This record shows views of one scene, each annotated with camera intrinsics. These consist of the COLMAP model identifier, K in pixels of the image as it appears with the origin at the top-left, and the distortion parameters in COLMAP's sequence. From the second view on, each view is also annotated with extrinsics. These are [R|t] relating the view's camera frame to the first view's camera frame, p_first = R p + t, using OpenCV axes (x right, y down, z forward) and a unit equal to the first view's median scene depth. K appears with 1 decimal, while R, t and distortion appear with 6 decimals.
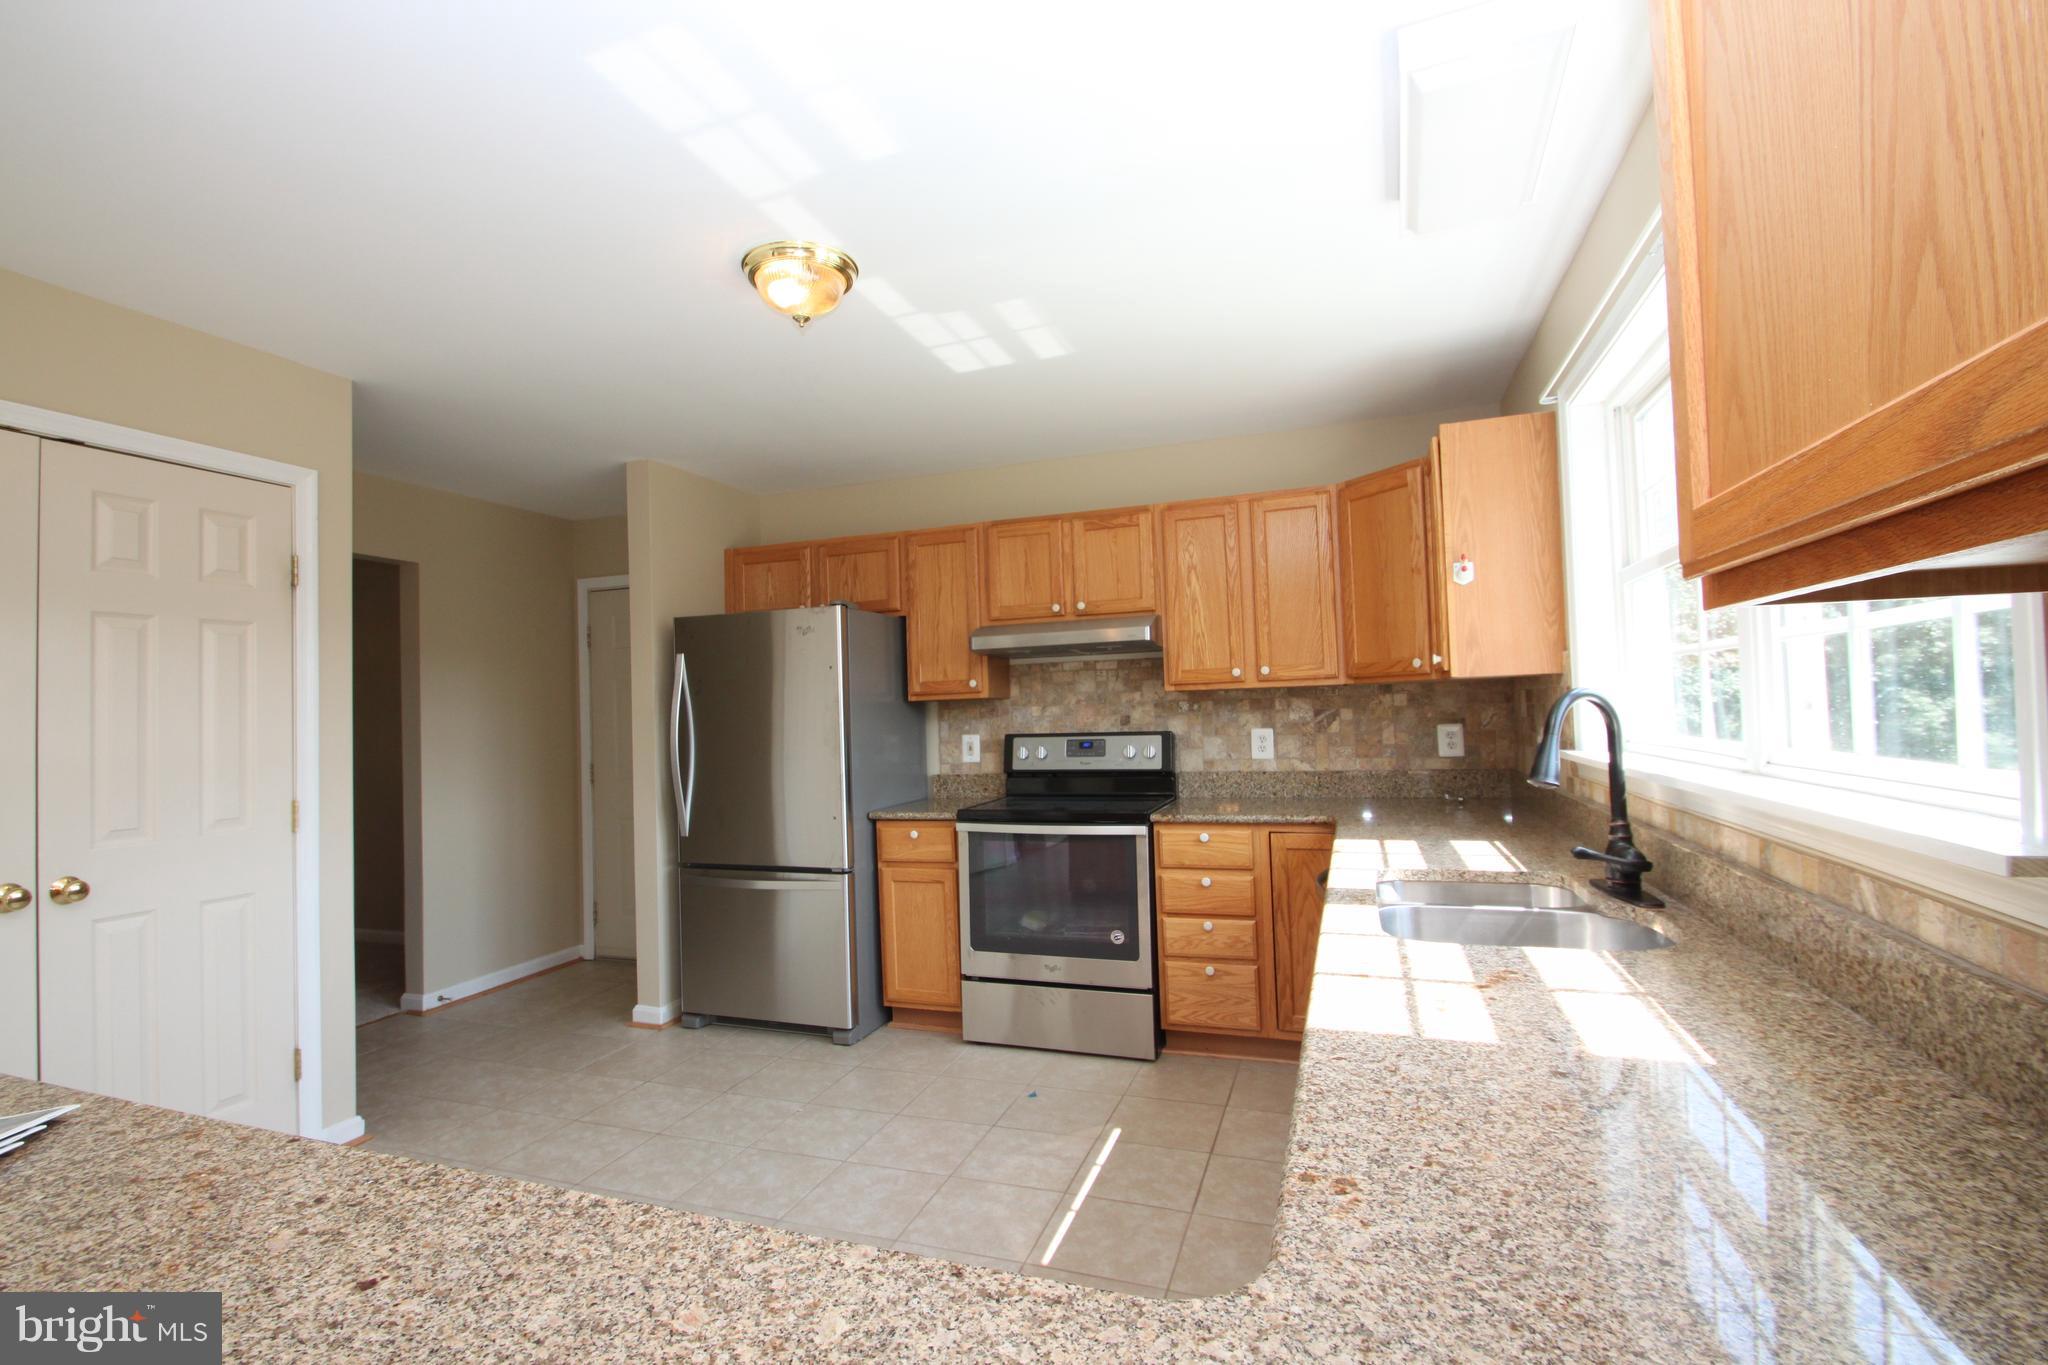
lens RADIAL K [[937.2, 0, 1007.7], [0, 937.2, 683.7], [0, 0, 1]] dist [-0.010141, -0.008604]
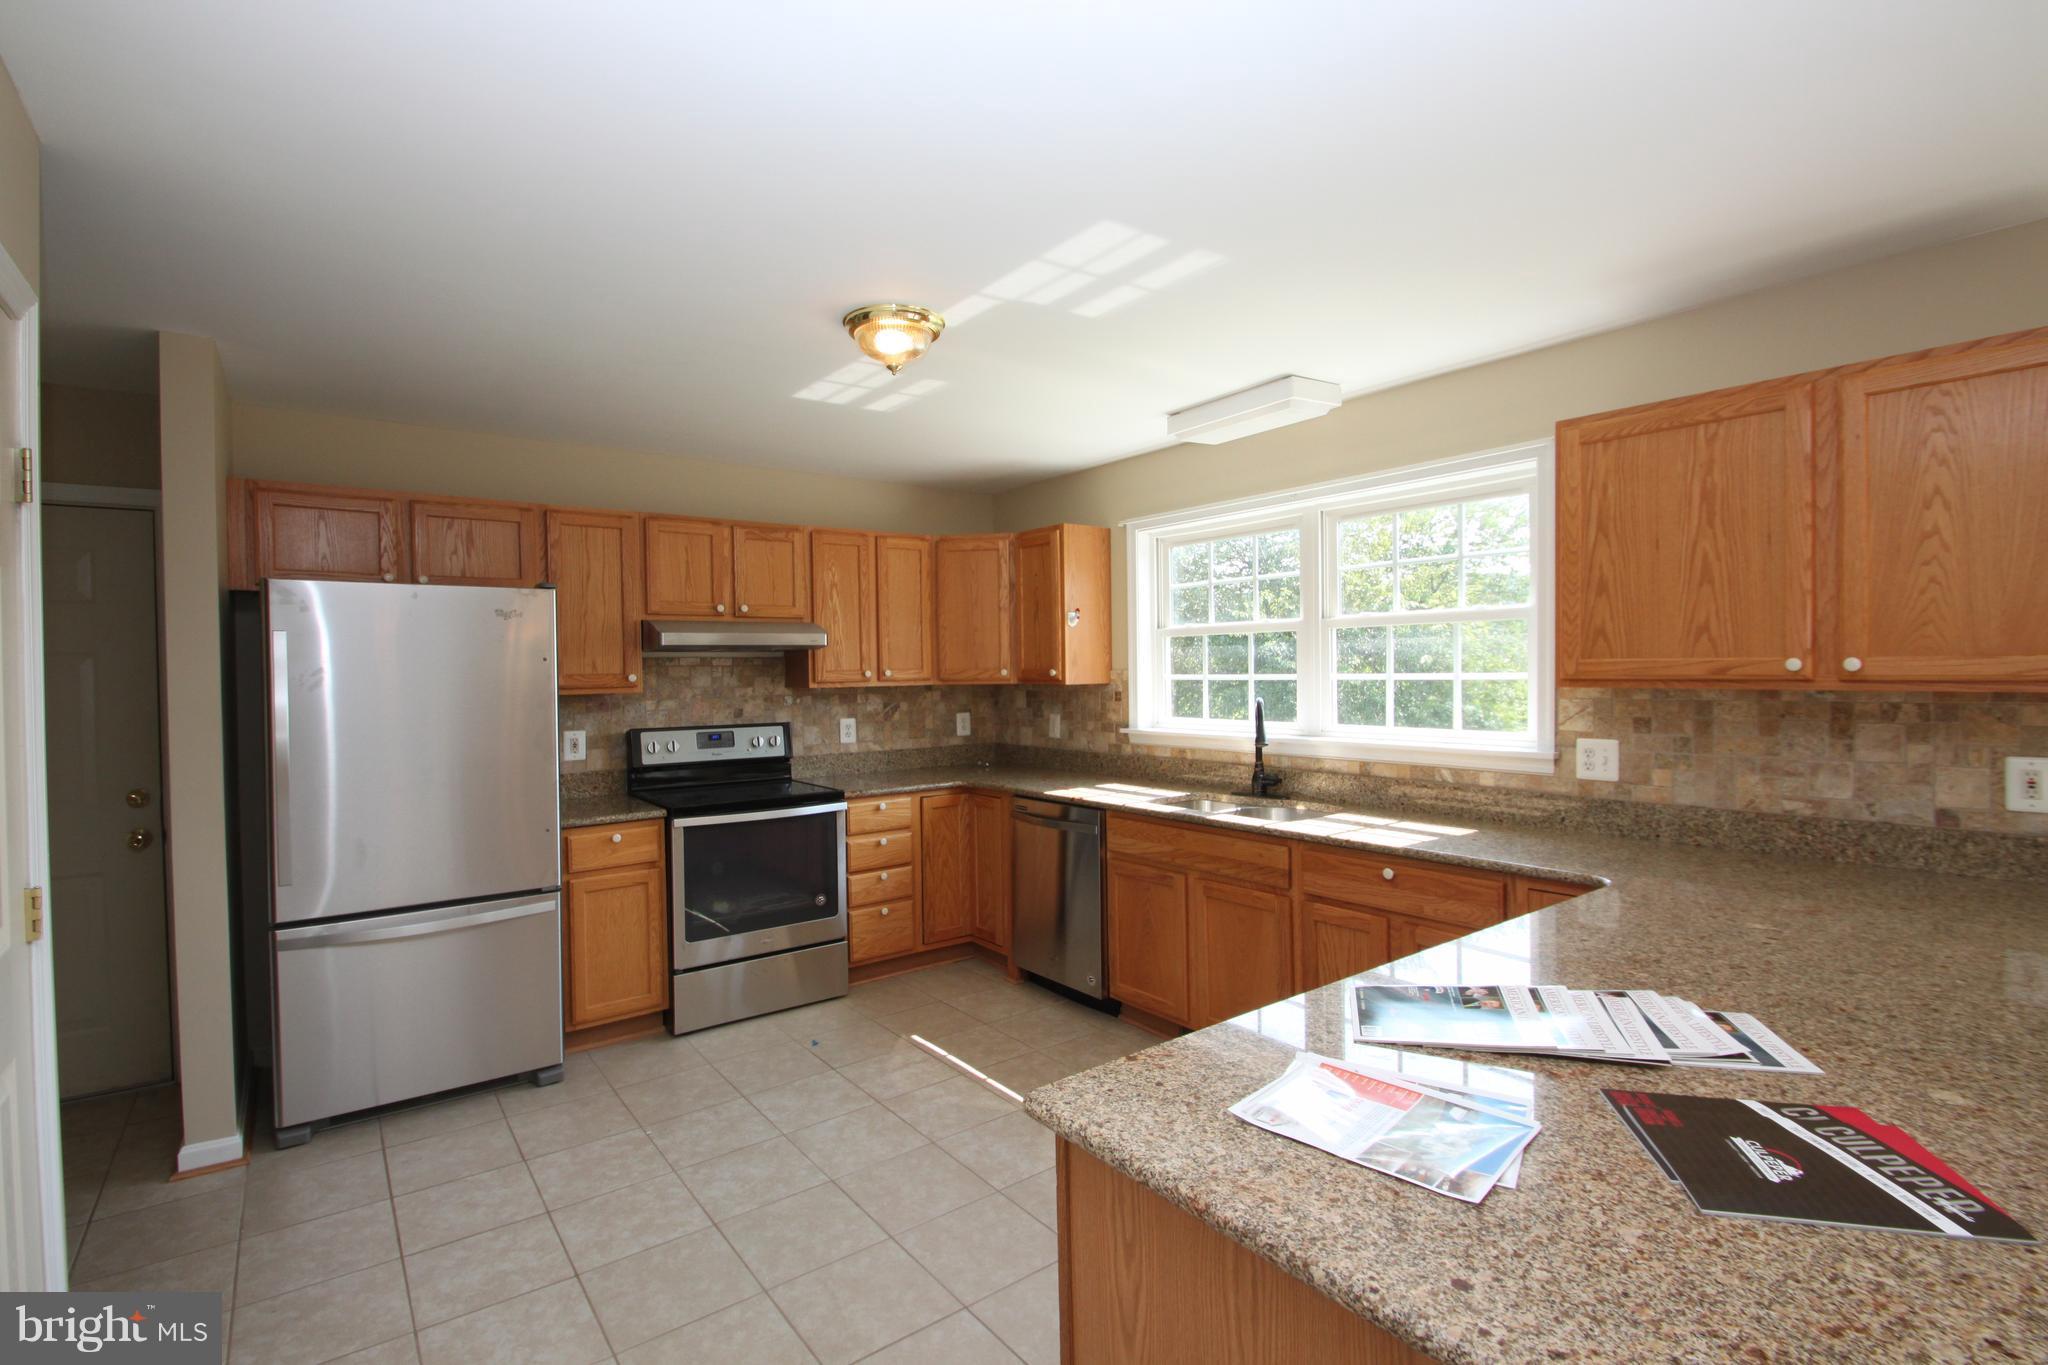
lens RADIAL K [[937.2, 0, 1011.0], [0, 937.2, 682.6], [0, 0, 1]] dist [-0.010141, -0.008604]
pose [[0.544861, 0.011047, 0.838453, -0.666310], [-0.027731, 0.999604, 0.004850, -0.011375], [-0.838068, -0.025894, 0.544952, 0.154522]]
